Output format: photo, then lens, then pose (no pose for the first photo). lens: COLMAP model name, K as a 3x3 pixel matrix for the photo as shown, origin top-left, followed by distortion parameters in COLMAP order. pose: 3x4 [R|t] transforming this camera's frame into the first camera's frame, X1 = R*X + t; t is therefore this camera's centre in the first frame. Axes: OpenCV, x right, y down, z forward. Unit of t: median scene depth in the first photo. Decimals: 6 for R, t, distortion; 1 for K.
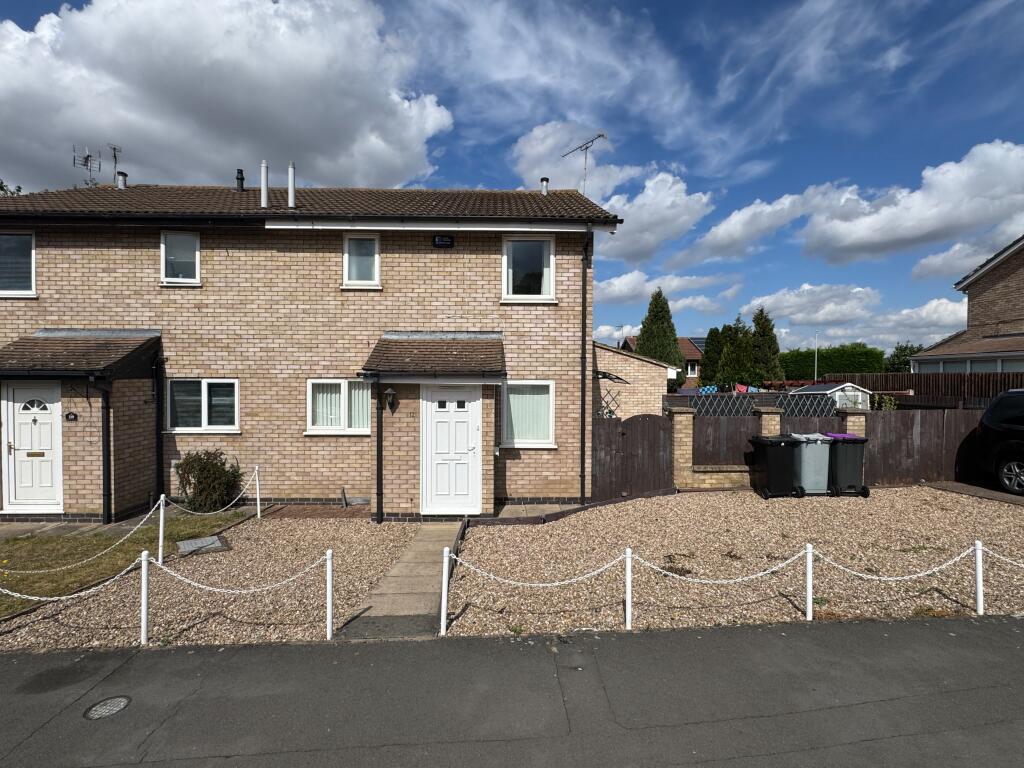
lens RADIAL K [[502.7, 0, 512.0], [0, 502.7, 384.0], [0, 0, 1]] dist [-0.001694, 0.000101]
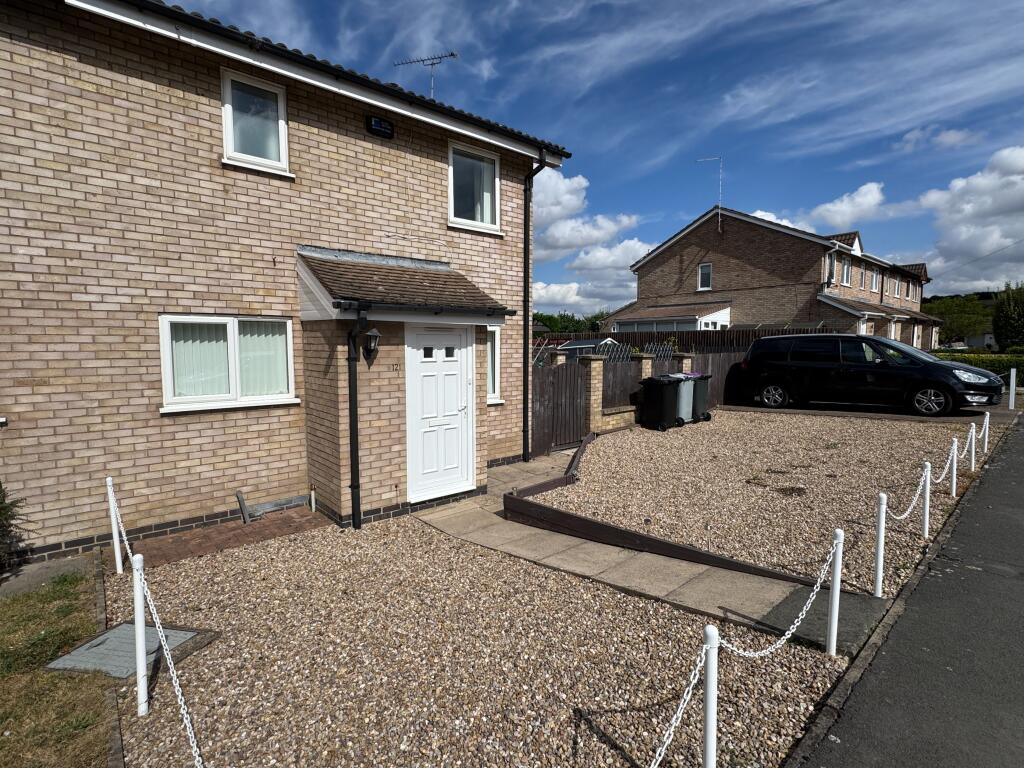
lens RADIAL K [[502.7, 0, 512.0], [0, 502.7, 384.0], [0, 0, 1]] dist [-0.001694, 0.000101]
pose [[0.774709, -0.053923, 0.630014, -0.461299], [0.012261, 0.997451, 0.070295, 0.032987], [-0.632199, -0.046733, 0.773396, 0.311495]]
